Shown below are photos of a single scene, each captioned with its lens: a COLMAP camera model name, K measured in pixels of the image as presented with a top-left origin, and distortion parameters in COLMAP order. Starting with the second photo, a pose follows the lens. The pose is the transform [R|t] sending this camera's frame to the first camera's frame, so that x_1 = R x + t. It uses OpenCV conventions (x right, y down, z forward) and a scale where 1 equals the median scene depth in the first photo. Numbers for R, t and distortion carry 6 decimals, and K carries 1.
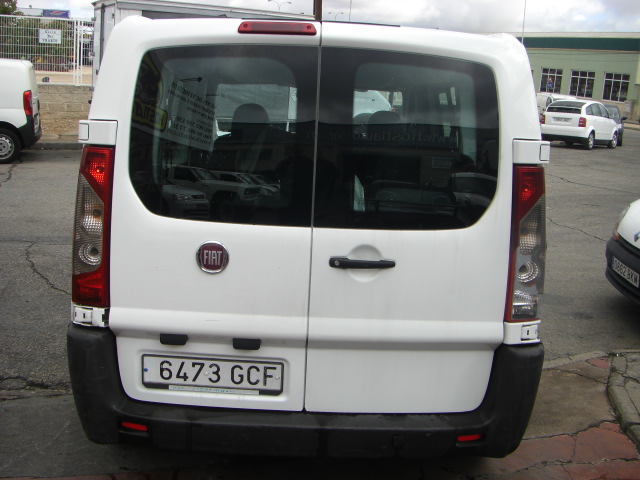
lens RADIAL K [[709.8, 0, 320.0], [0, 709.8, 240.0], [0, 0, 1]] dist [-0.190047, 0.156236]
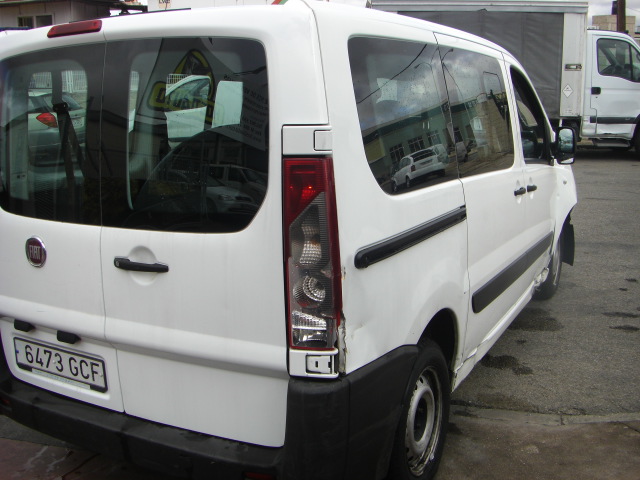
lens RADIAL K [[709.8, 0, 320.0], [0, 709.8, 240.0], [0, 0, 1]] dist [-0.190047, 0.156236]
pose [[0.873256, 0.037541, -0.485814, 0.690550], [-0.038901, 0.999216, 0.007289, -0.016708], [0.485707, 0.012534, 0.874032, 0.284776]]
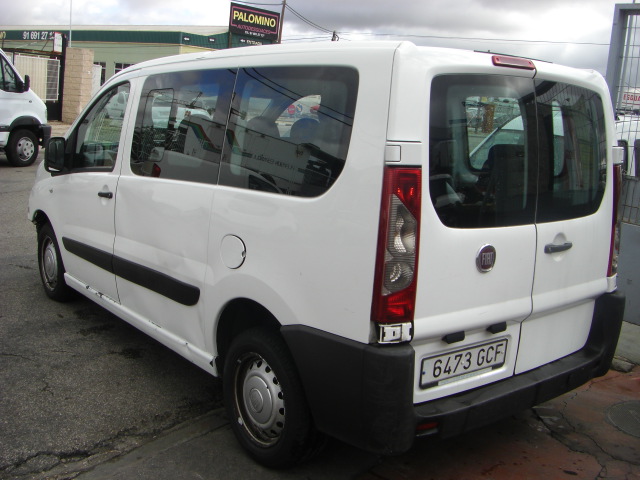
lens RADIAL K [[709.8, 0, 320.0], [0, 709.8, 240.0], [0, 0, 1]] dist [-0.190047, 0.156236]
pose [[0.799499, -0.118023, 0.588959, -0.993544], [0.111522, 0.992625, 0.047526, -0.086117], [-0.590224, 0.027685, 0.806765, 0.219051]]
